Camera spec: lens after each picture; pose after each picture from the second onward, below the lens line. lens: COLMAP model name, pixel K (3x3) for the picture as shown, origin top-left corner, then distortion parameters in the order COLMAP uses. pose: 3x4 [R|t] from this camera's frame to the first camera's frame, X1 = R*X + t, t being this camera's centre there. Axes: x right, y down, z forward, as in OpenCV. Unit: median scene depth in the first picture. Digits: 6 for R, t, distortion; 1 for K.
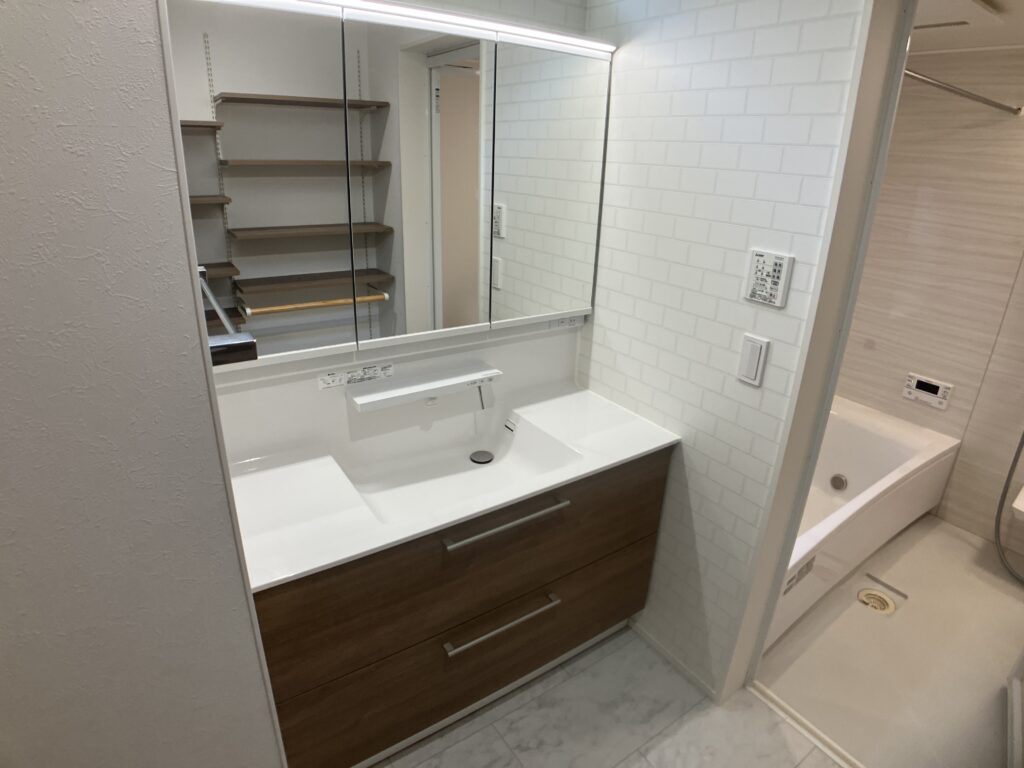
lens RADIAL K [[561.3, 0, 507.5], [0, 561.3, 387.2], [0, 0, 1]] dist [-0.091431, 0.016955]
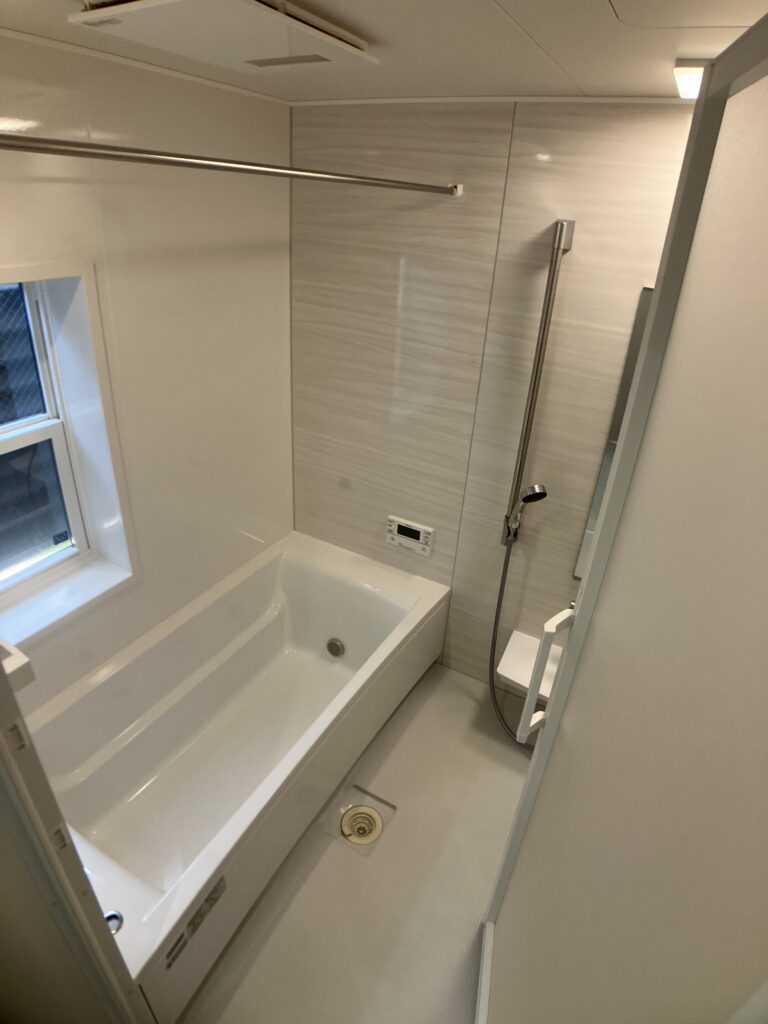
lens RADIAL K [[561.3, 0, 389.5], [0, 561.3, 507.3], [0, 0, 1]] dist [-0.091431, 0.016955]
pose [[0.894595, -0.184116, 0.407186, 0.419007], [0.128224, 0.978624, 0.160792, -0.187254], [-0.428087, -0.091633, 0.899080, 0.231186]]
